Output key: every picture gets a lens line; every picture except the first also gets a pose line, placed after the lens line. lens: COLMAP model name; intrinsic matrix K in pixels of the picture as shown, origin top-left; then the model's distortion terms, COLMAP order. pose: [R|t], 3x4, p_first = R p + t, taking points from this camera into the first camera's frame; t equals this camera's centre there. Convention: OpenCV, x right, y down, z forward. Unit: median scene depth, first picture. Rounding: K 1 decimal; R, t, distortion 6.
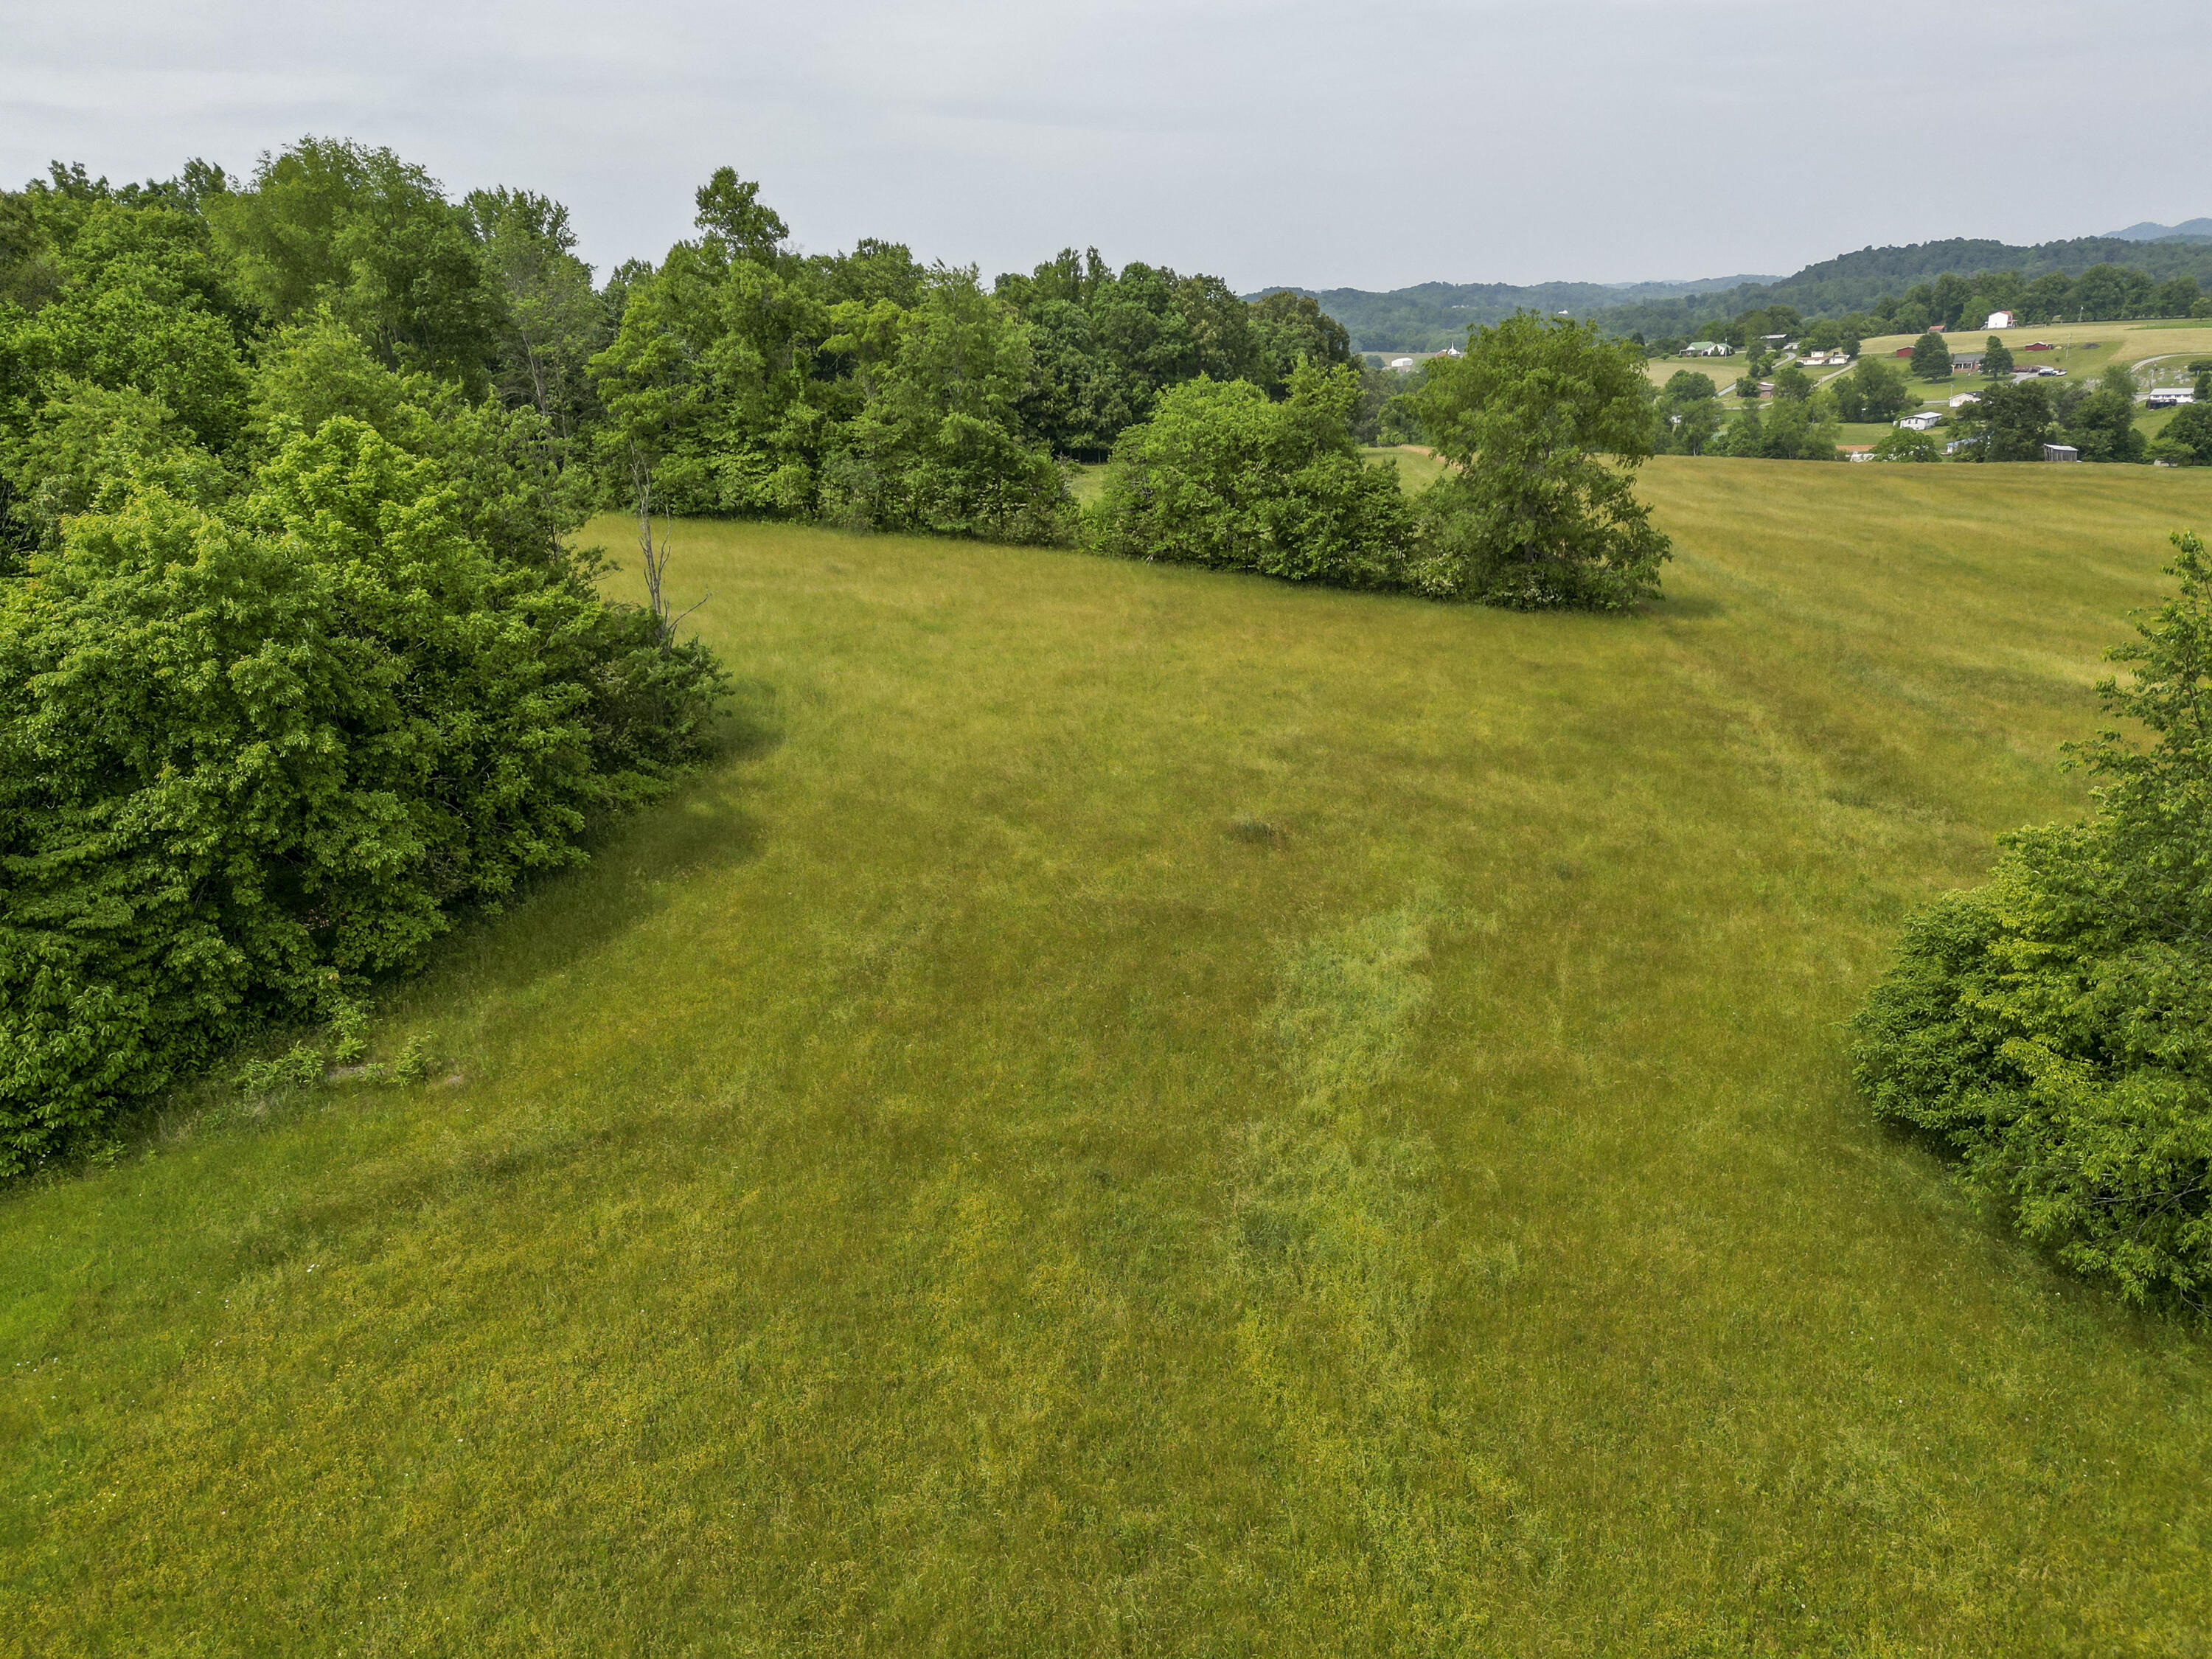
lens RADIAL K [[1613.6, 0, 1109.1], [0, 1613.6, 823.5], [0, 0, 1]] dist [0.120537, -0.071141]
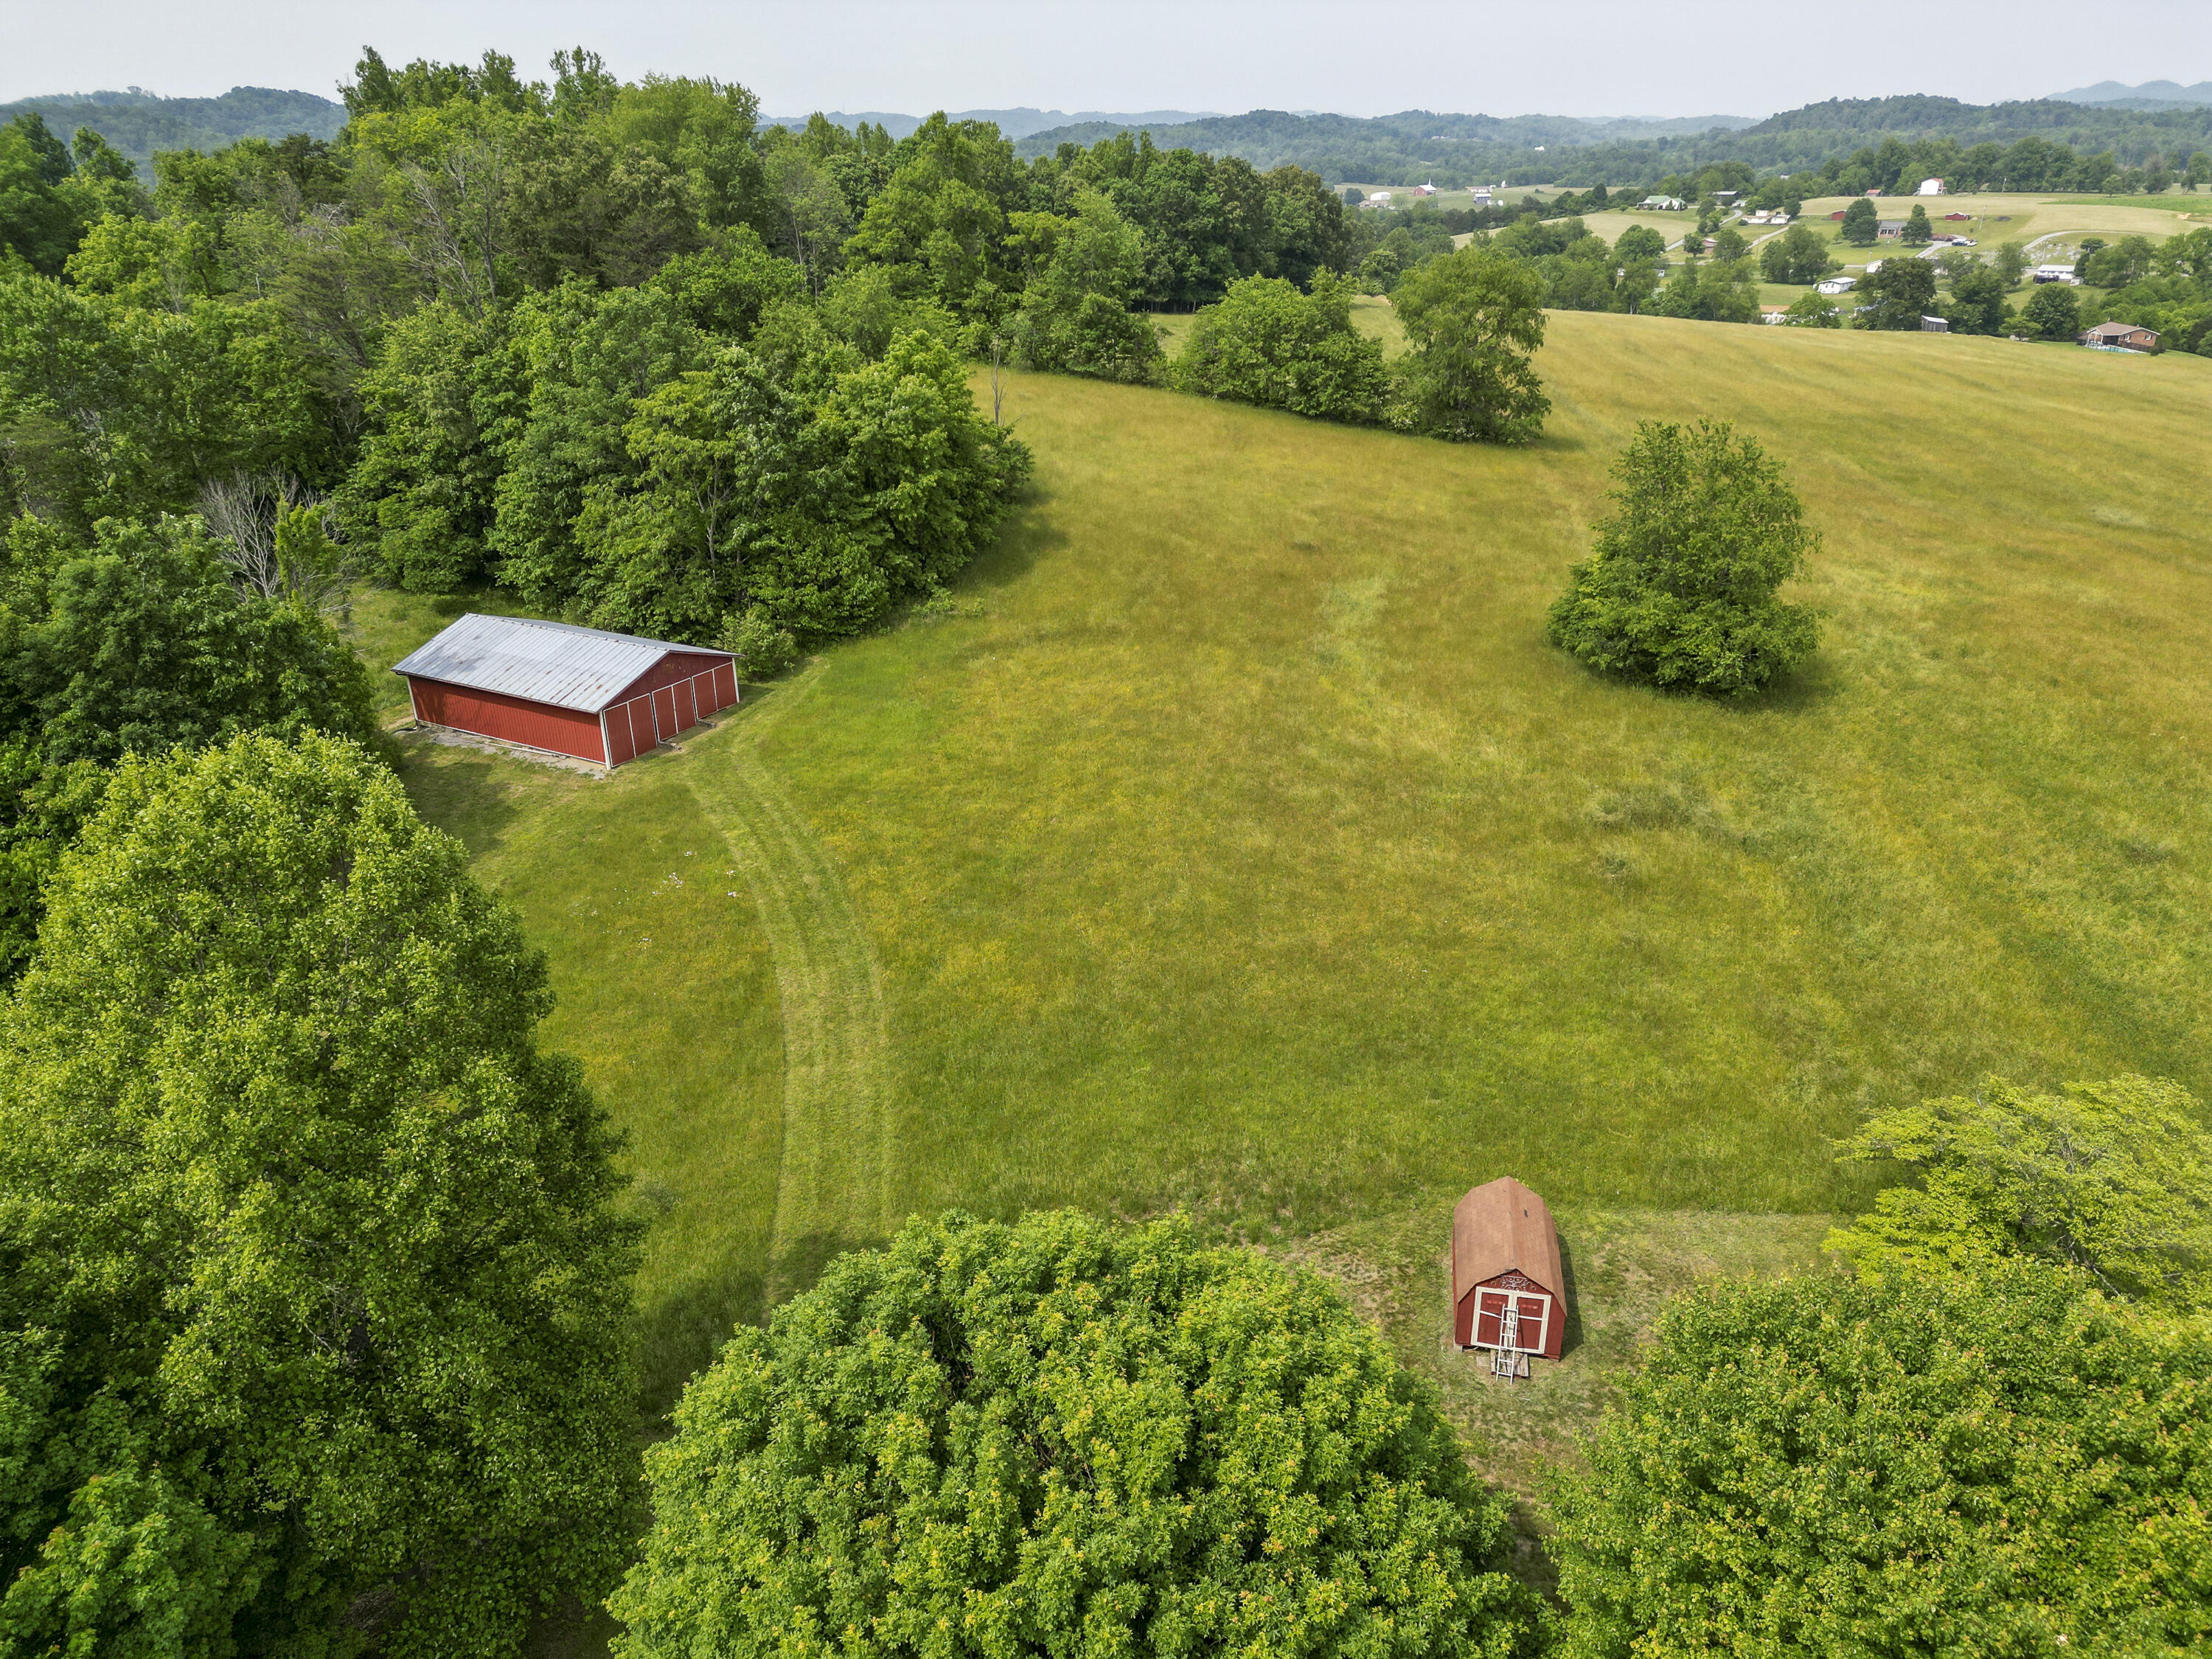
lens RADIAL K [[1554.7, 0, 1070.9], [0, 1554.7, 828.8], [0, 0, 1]] dist [0.097496, -0.051960]
pose [[0.999077, 0.042002, 0.009027, -0.105583], [-0.042781, 0.991893, 0.119654, 0.068714], [-0.003928, -0.119930, 0.992775, -0.510243]]
